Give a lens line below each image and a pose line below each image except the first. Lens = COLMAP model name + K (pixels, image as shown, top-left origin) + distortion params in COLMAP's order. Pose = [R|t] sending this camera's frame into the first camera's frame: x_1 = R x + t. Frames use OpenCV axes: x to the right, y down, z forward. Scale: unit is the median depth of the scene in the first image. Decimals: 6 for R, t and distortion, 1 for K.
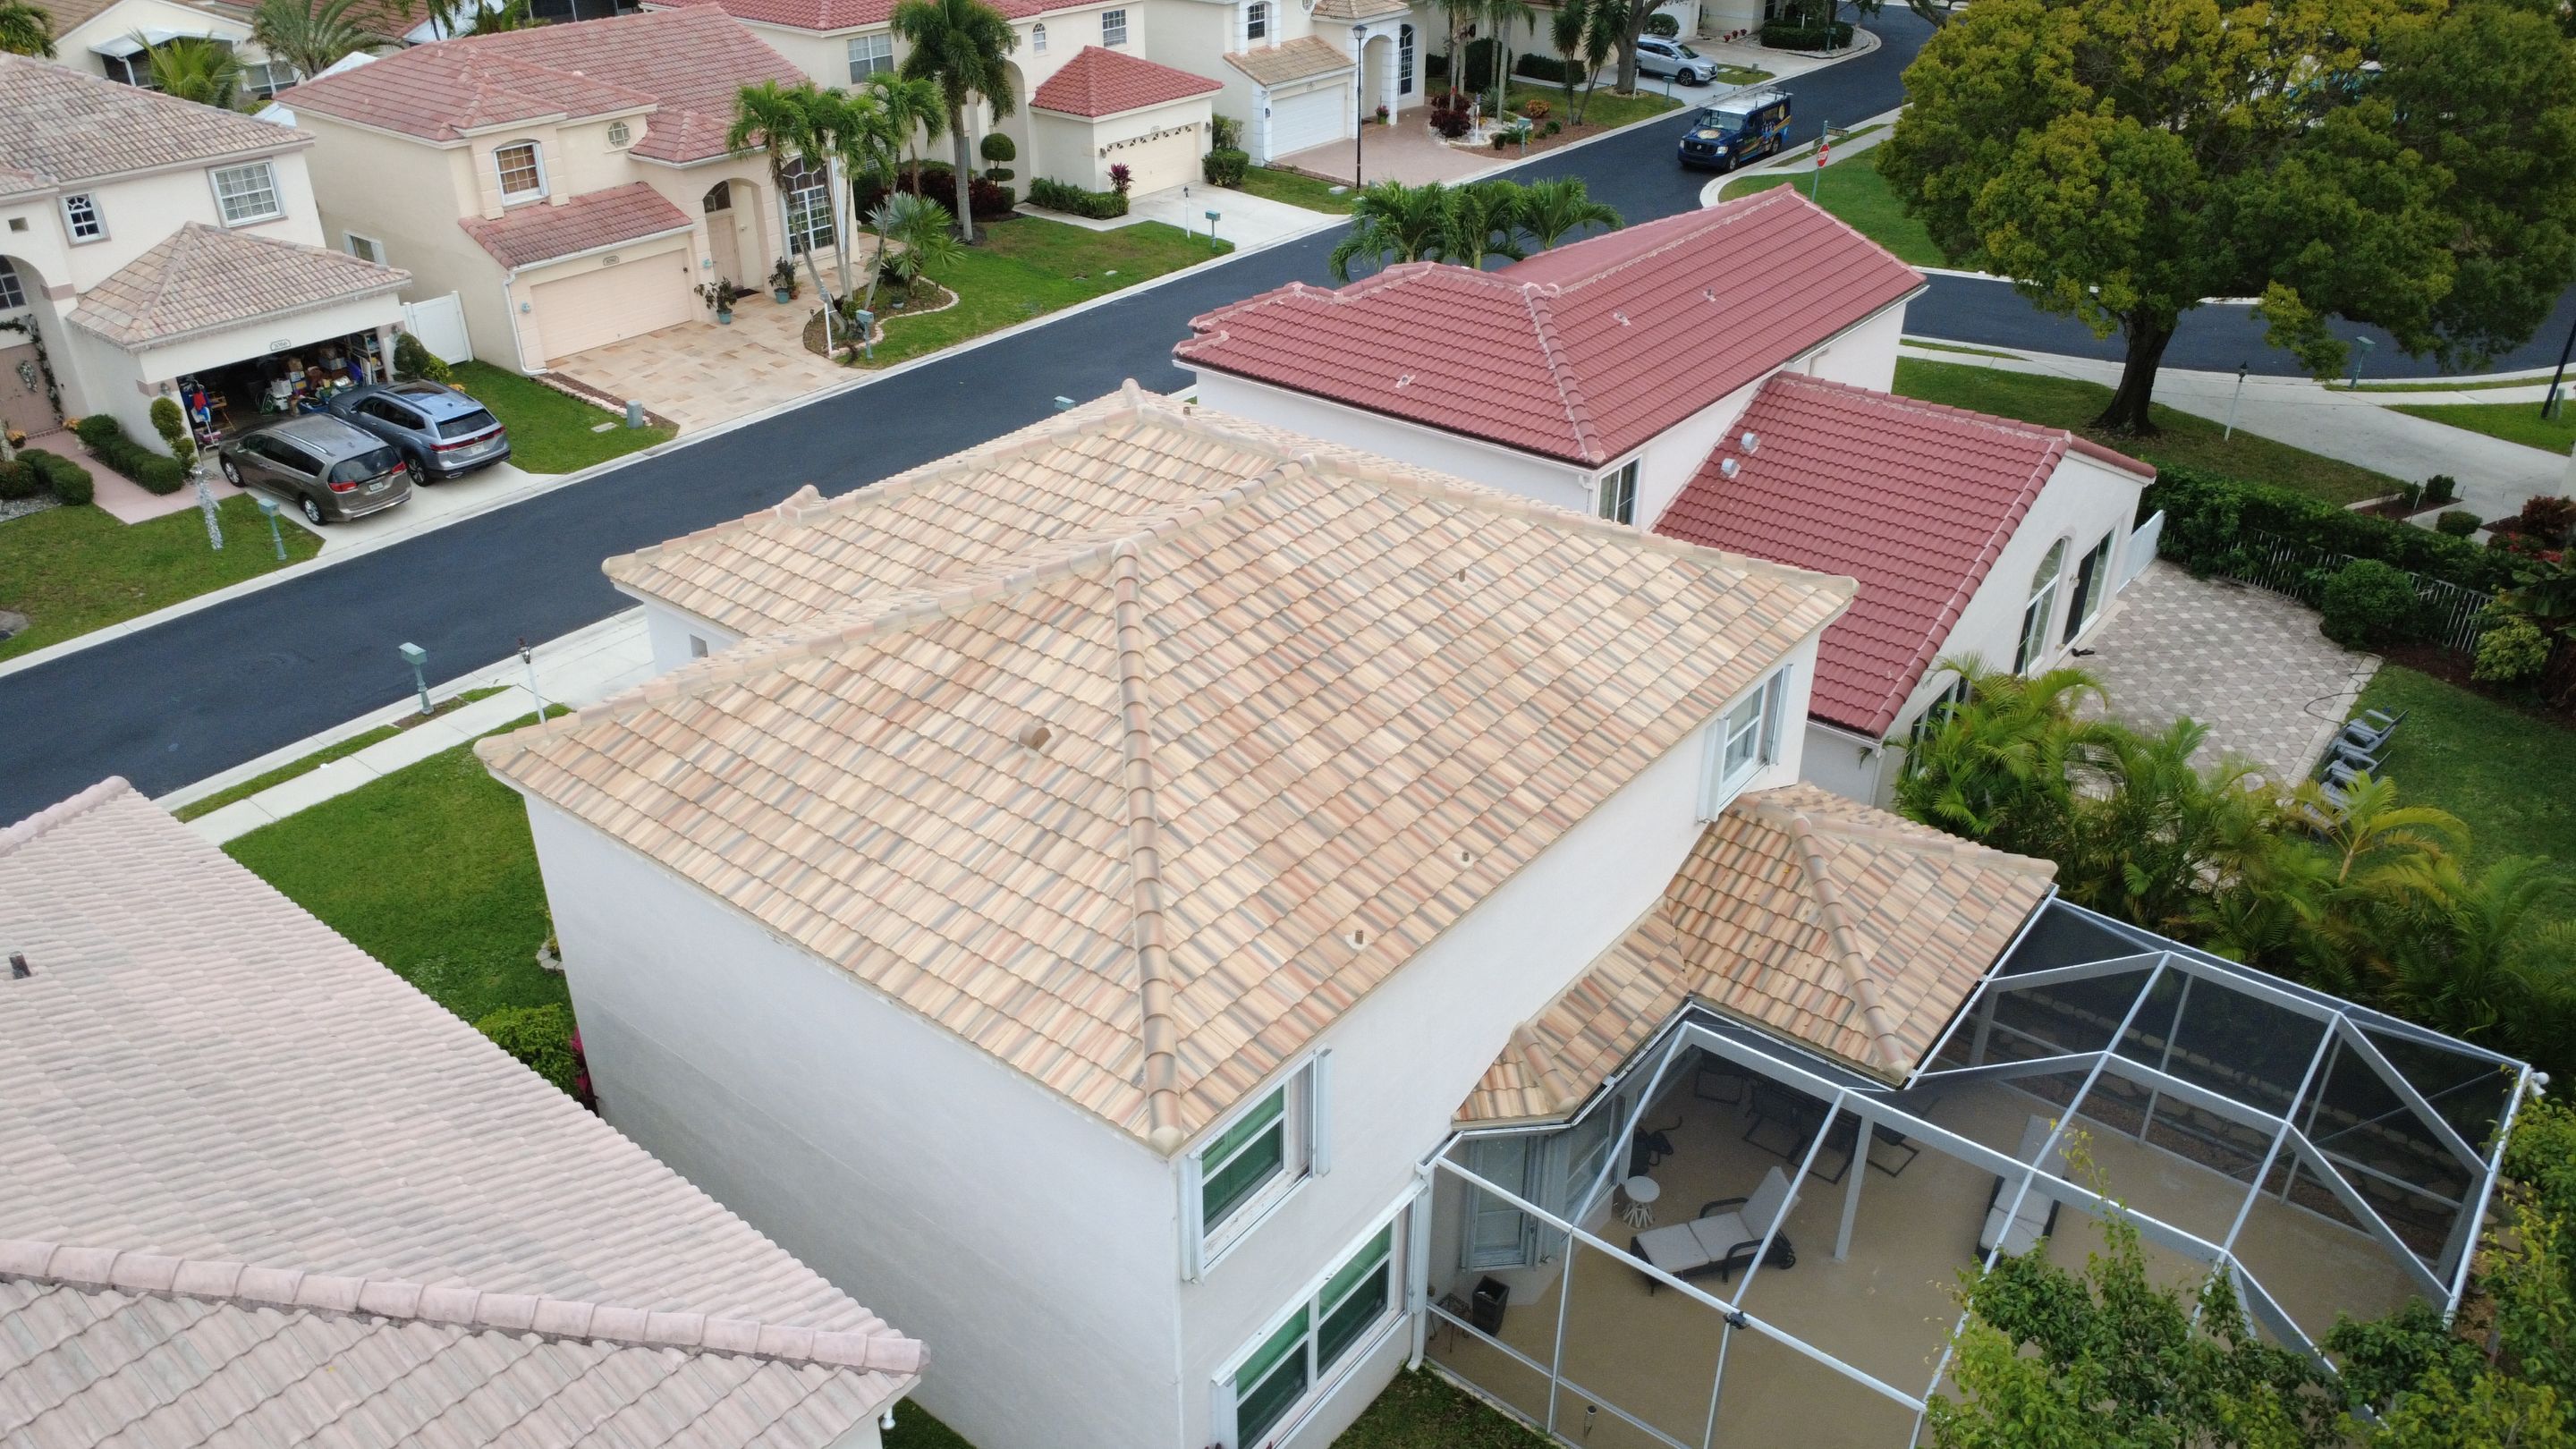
lens RADIAL K [[1865.8, 0, 1290.3], [0, 1865.8, 726.0], [0, 0, 1]] dist [0.007223, -0.007181]
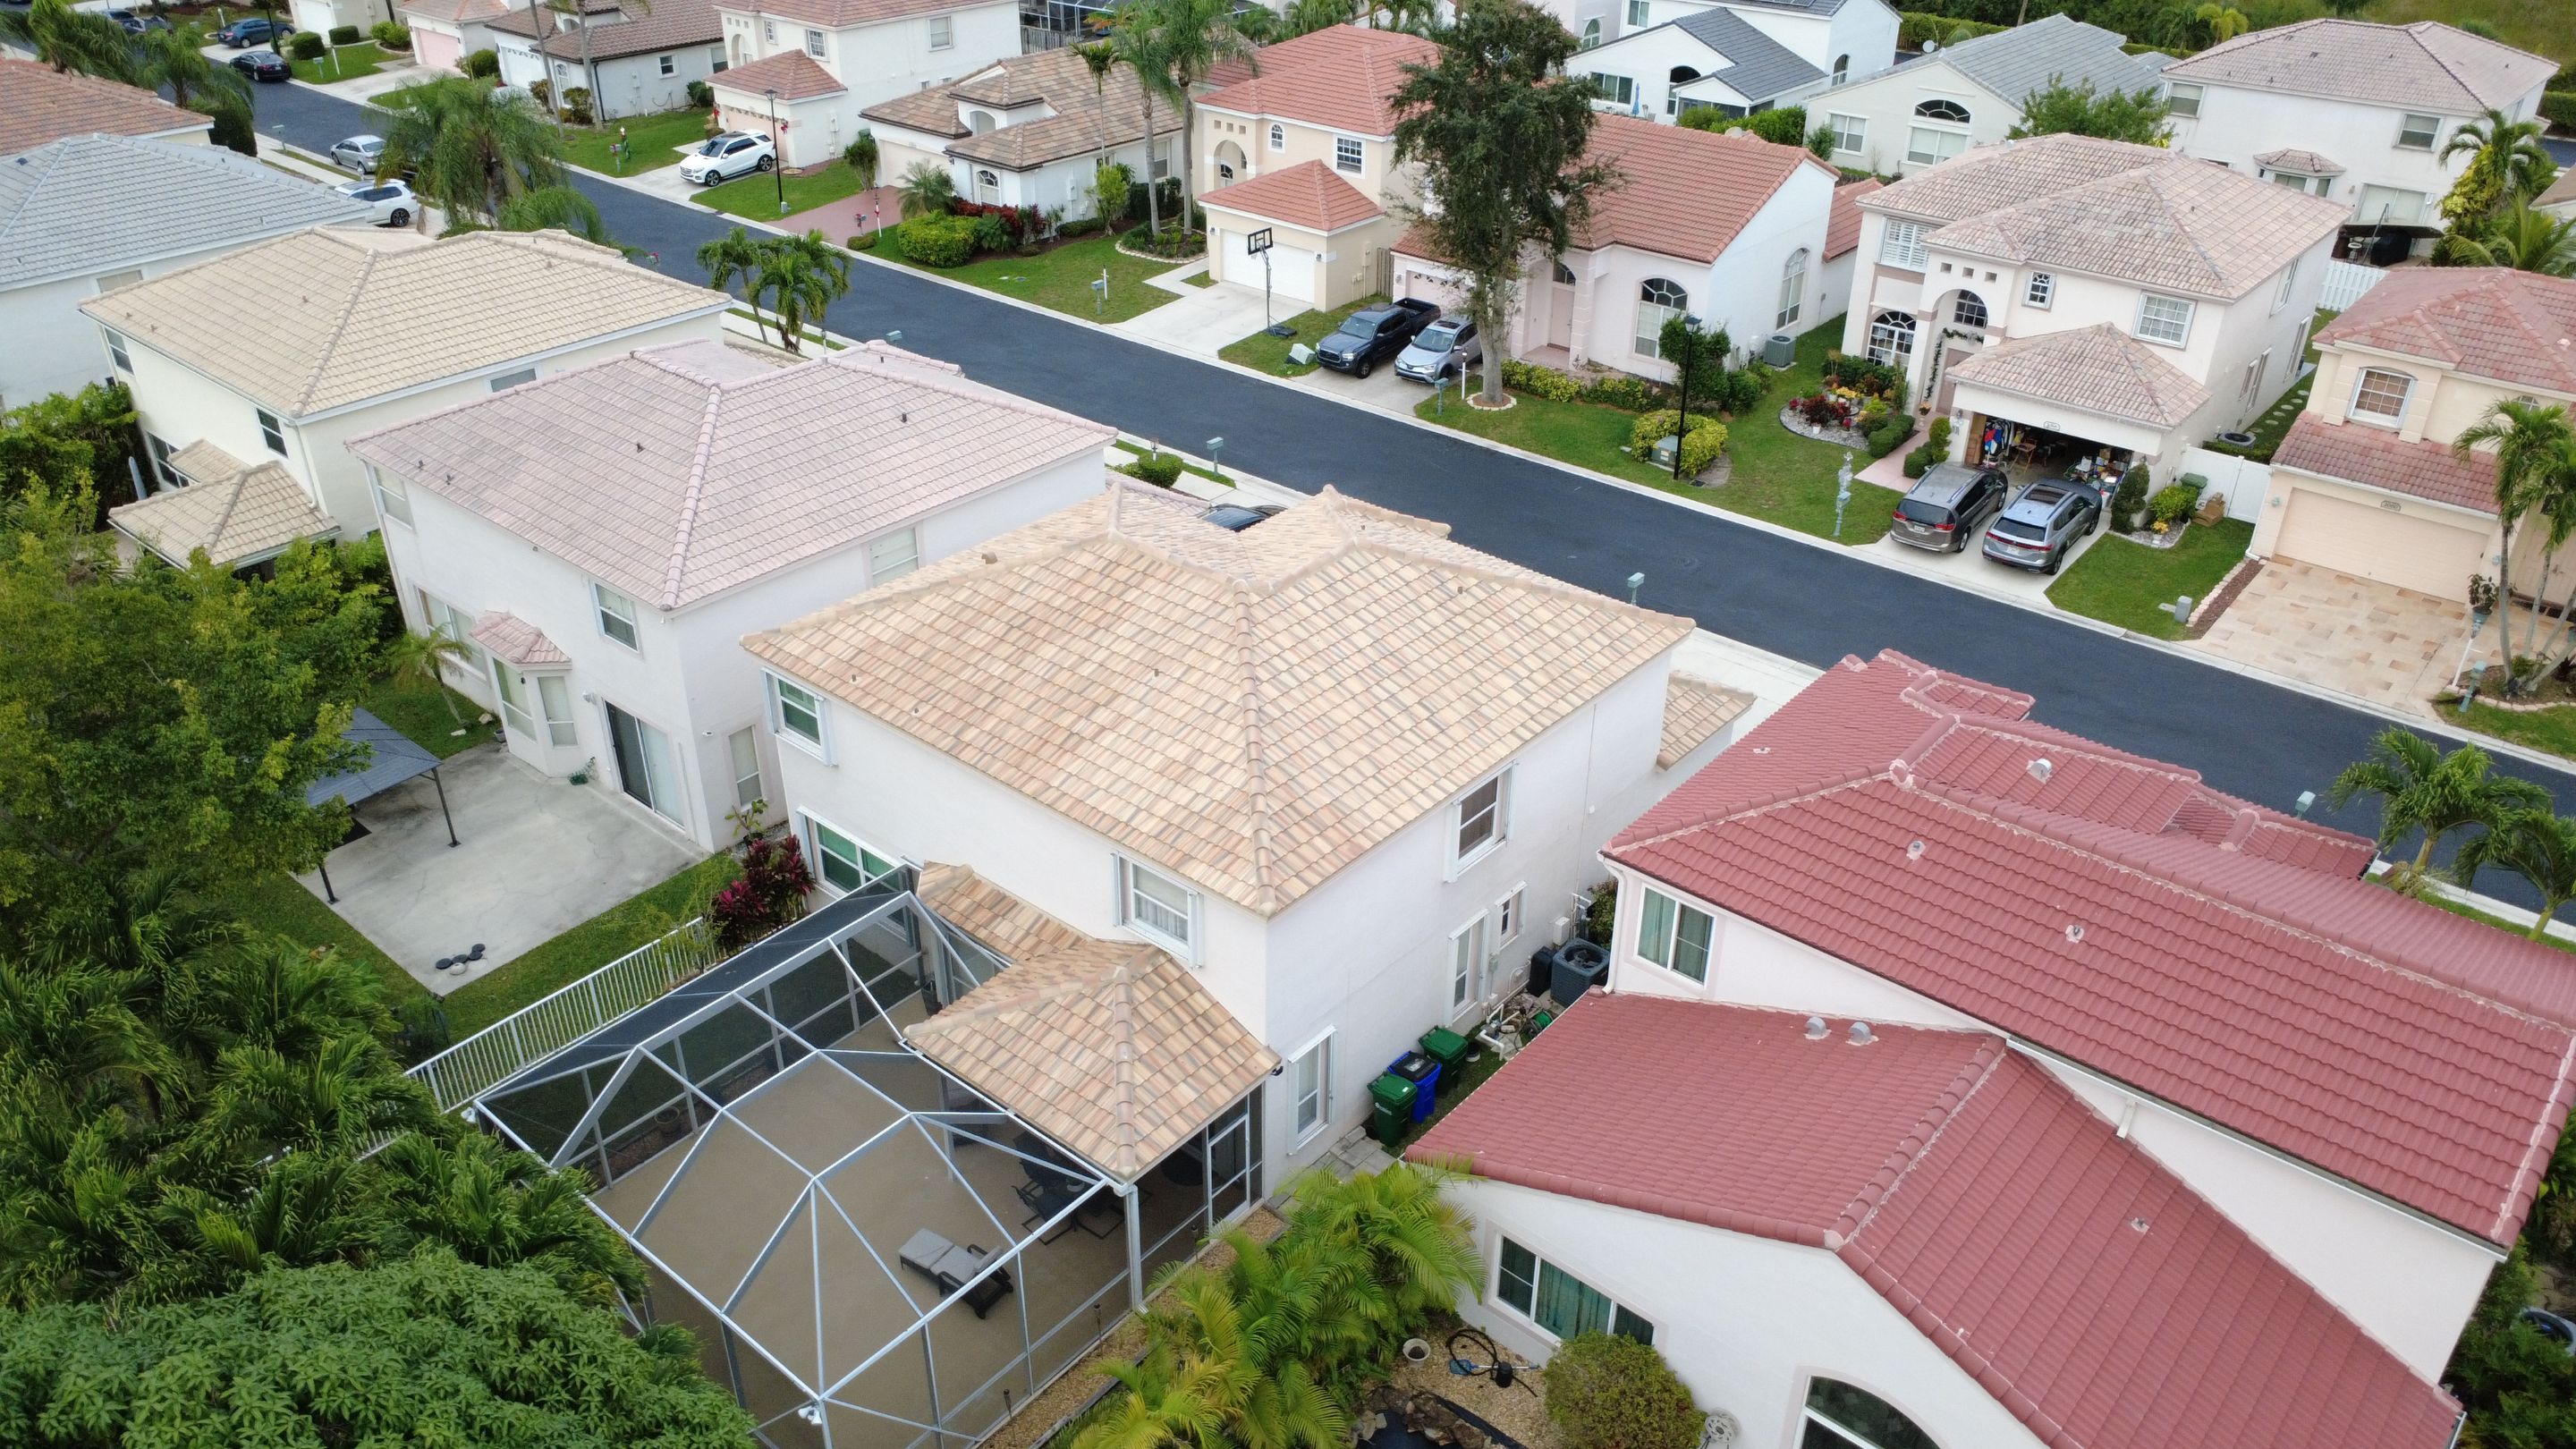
lens RADIAL K [[1865.8, 0, 1290.3], [0, 1865.8, 726.0], [0, 0, 1]] dist [0.007223, -0.007181]
pose [[-0.038065, 0.501979, -0.864042, 0.680286], [-0.496280, 0.740998, 0.452358, -0.378115], [0.867327, 0.446026, 0.220916, 0.380823]]
